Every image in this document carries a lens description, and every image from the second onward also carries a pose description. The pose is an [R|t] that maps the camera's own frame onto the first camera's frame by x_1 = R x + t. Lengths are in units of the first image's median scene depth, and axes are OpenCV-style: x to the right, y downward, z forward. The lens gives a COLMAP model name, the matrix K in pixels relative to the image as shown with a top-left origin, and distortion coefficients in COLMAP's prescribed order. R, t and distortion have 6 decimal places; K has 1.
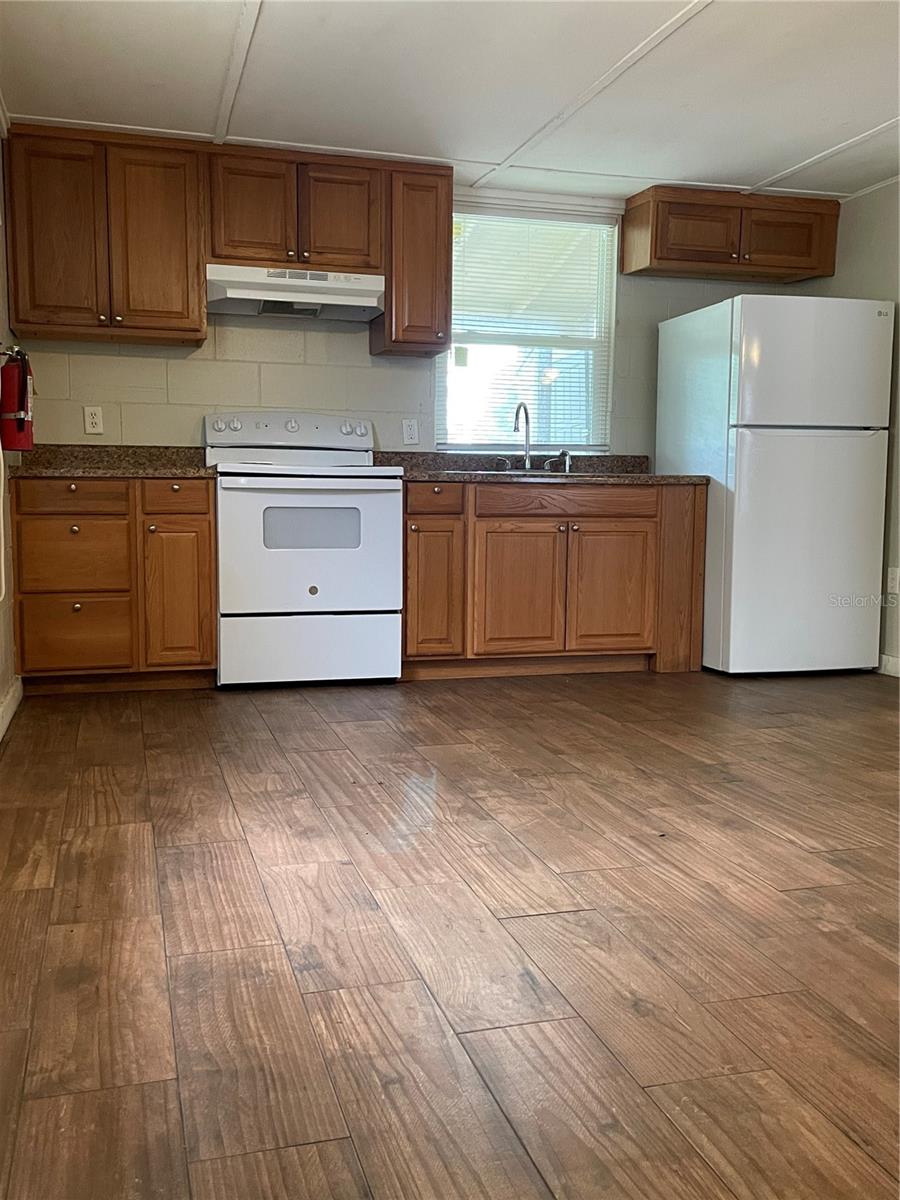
lens RADIAL K [[1098.3, 0, 445.9], [0, 1098.3, 603.6], [0, 0, 1]] dist [0.064967, 0.000000]
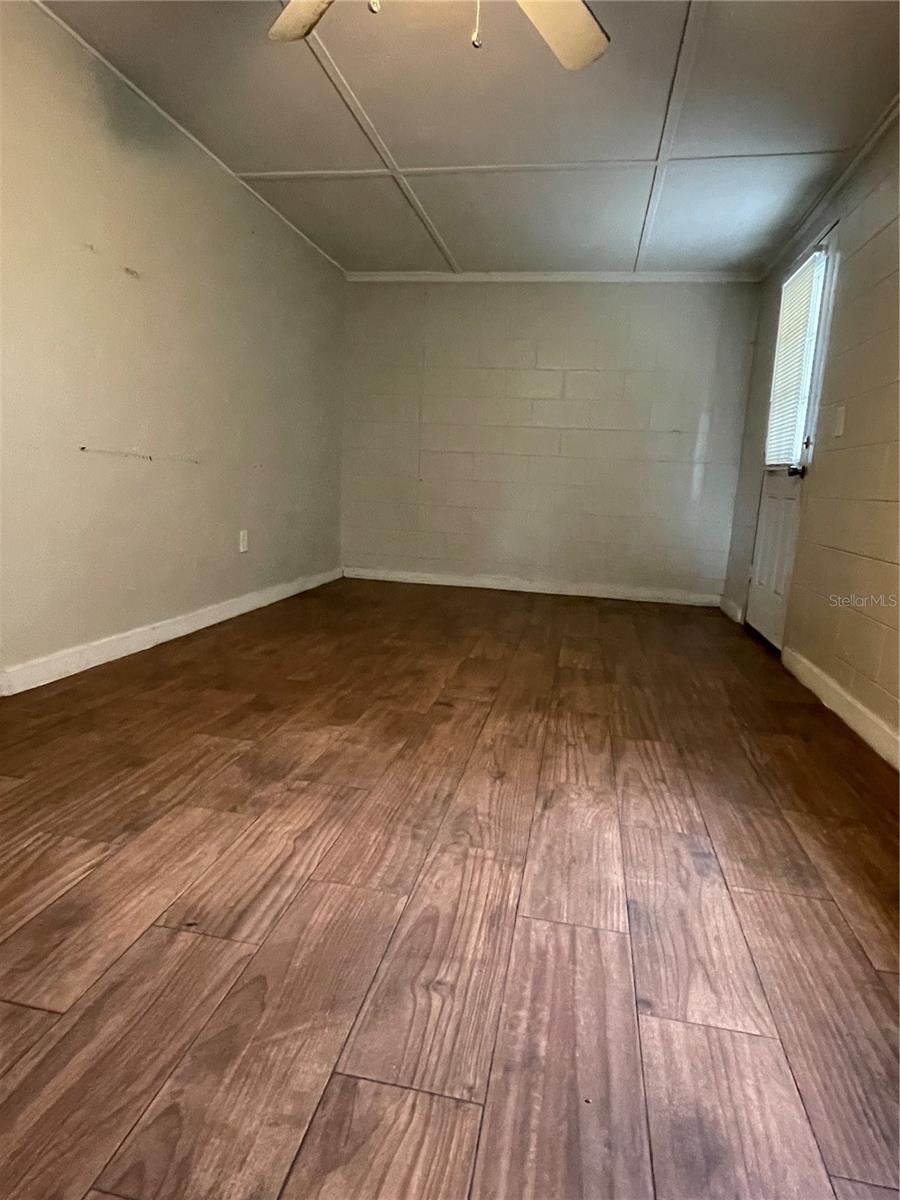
lens RADIAL K [[682.6, 0, 450.3], [0, 682.6, 599.7], [0, 0, 1]] dist [-0.022050, 0.005039]
pose [[-0.884146, -0.133271, 0.447801, -0.141363], [-0.008620, 0.962944, 0.269565, -0.132030], [-0.467132, 0.234475, -0.852531, 1.387670]]
